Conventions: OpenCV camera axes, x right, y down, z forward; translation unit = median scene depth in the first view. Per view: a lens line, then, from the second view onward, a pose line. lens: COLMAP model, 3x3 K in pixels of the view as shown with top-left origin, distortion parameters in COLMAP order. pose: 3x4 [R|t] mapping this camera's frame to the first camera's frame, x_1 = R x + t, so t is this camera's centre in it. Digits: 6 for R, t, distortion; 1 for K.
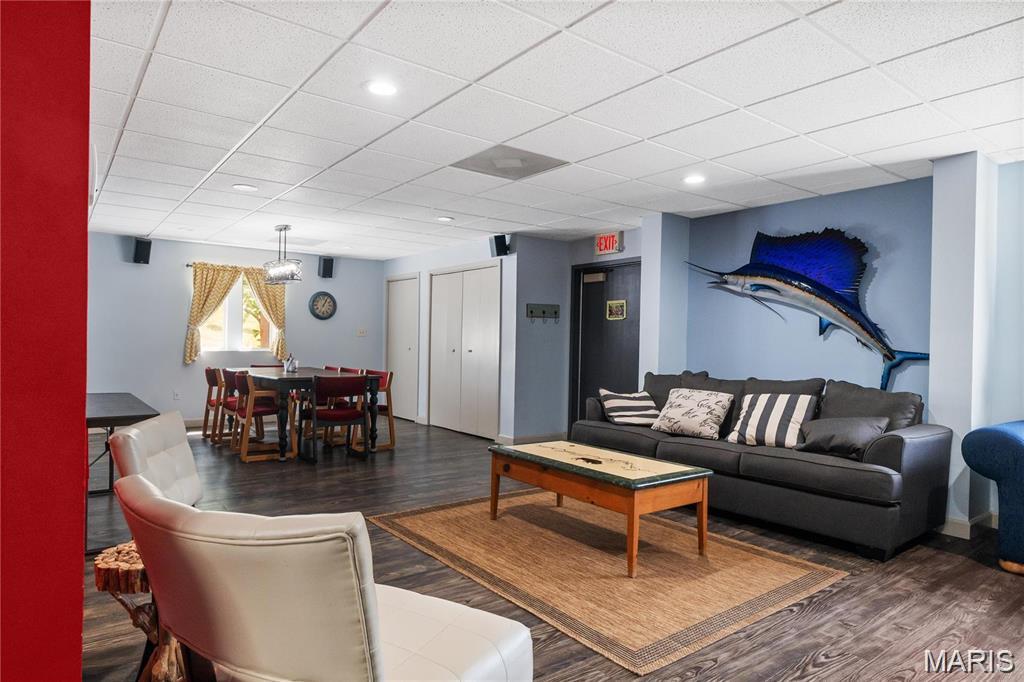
lens RADIAL K [[606.7, 0, 507.1], [0, 606.7, 339.2], [0, 0, 1]] dist [-0.000782, -0.000143]
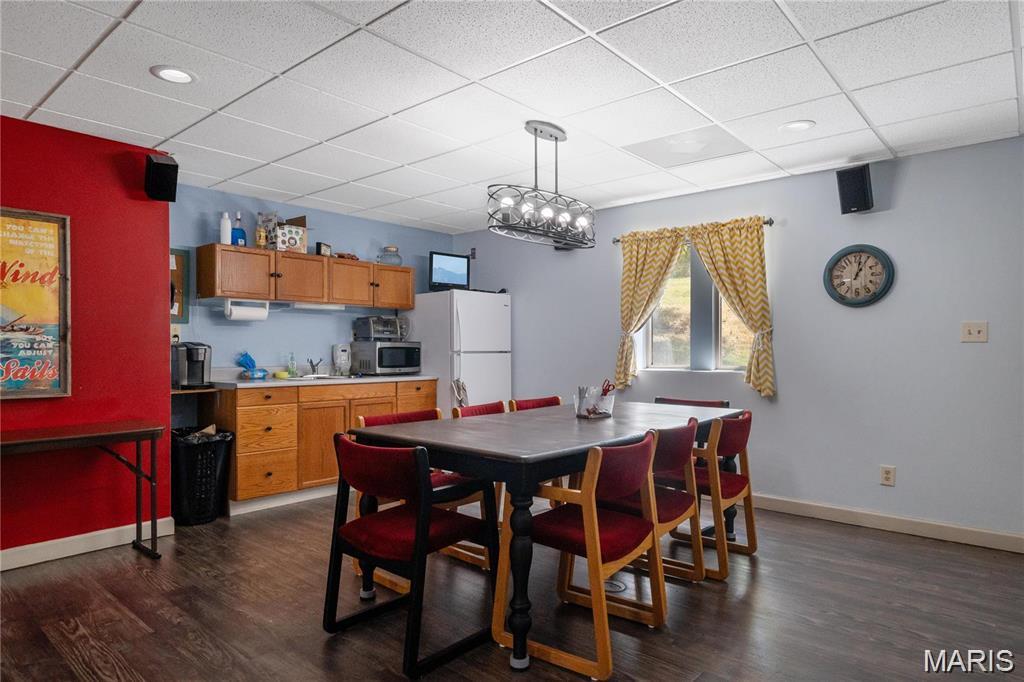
lens RADIAL K [[606.7, 0, 507.1], [0, 606.7, 339.2], [0, 0, 1]] dist [-0.000782, -0.000143]
pose [[0.195070, -0.026005, -0.980445, 0.161269], [0.005407, 0.999662, -0.025439, 0.003454], [0.980774, -0.000339, 0.195144, 1.203294]]
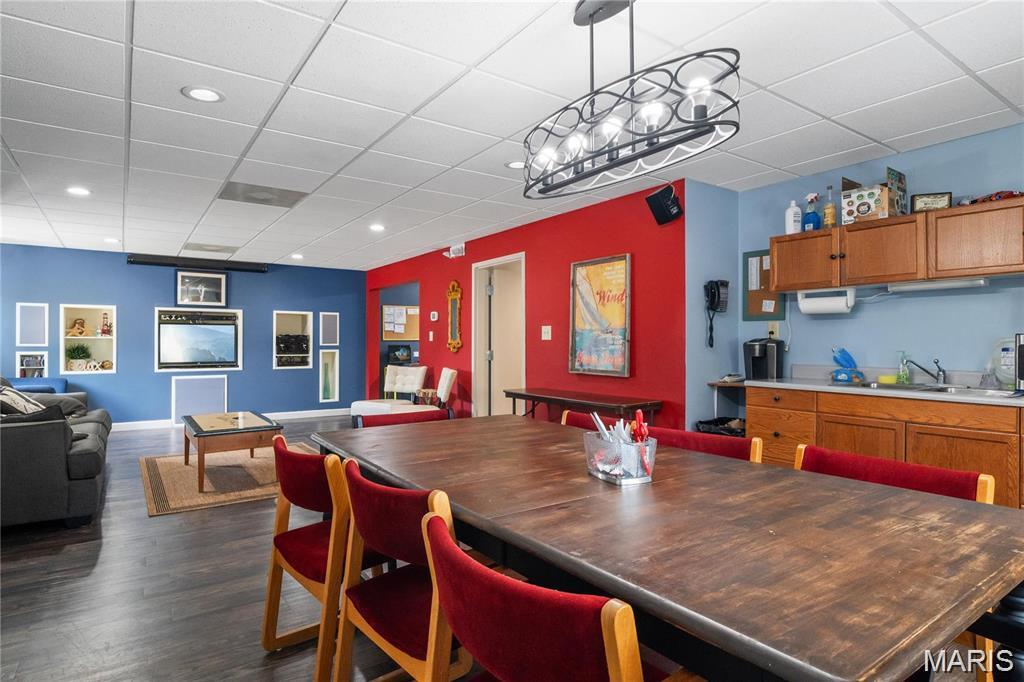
lens RADIAL K [[550.9, 0, 506.0], [0, 550.9, 326.2], [0, 0, 1]] dist [0.000482, -0.000551]
pose [[-0.998900, -0.015001, 0.044435, -0.446333], [-0.016495, 0.999305, -0.033431, -0.001643], [-0.043903, -0.034127, -0.998453, 1.764158]]
